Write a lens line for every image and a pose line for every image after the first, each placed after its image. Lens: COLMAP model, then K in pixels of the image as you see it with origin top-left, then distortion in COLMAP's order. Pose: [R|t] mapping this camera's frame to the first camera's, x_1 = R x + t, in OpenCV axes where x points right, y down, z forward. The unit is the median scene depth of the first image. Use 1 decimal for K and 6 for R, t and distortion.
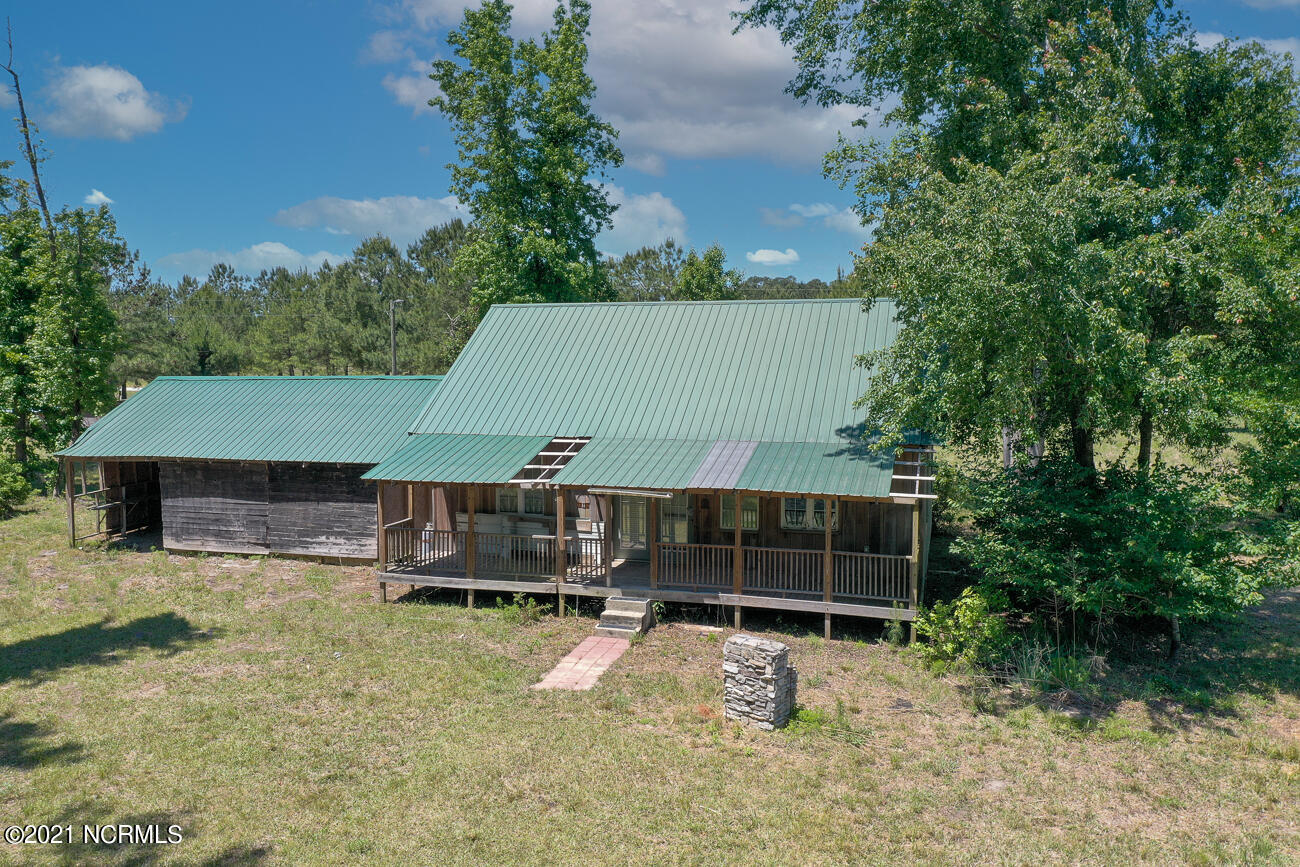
lens RADIAL K [[1039.9, 0, 659.9], [0, 1039.9, 430.2], [0, 0, 1]] dist [0.024354, 0.013354]
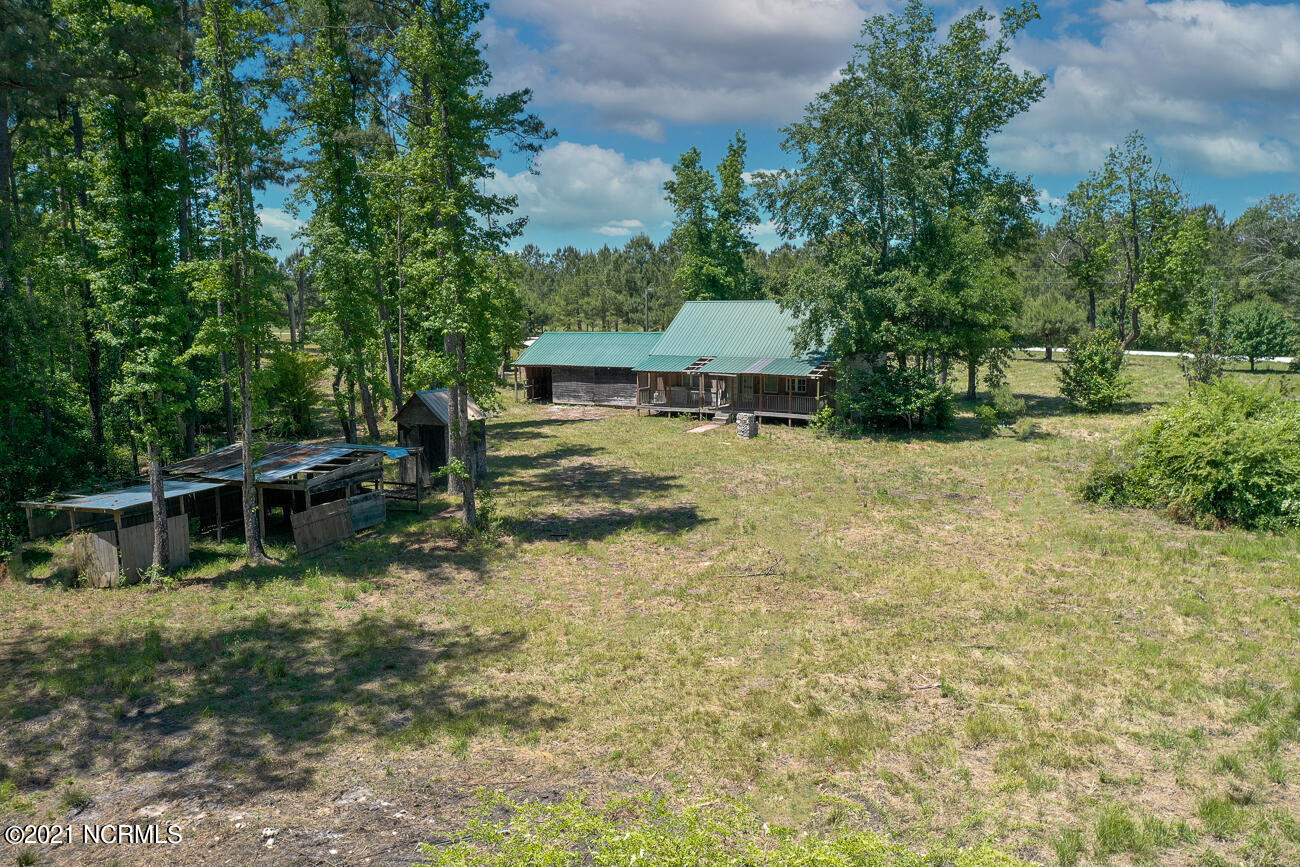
lens RADIAL K [[1039.9, 0, 650.5], [0, 1039.9, 437.5], [0, 0, 1]] dist [0.024354, 0.013354]
pose [[0.967942, 0.030164, -0.249356, 0.369770], [-0.016433, 0.998241, 0.056966, 0.054354], [0.250635, -0.051042, 0.966735, -1.351945]]
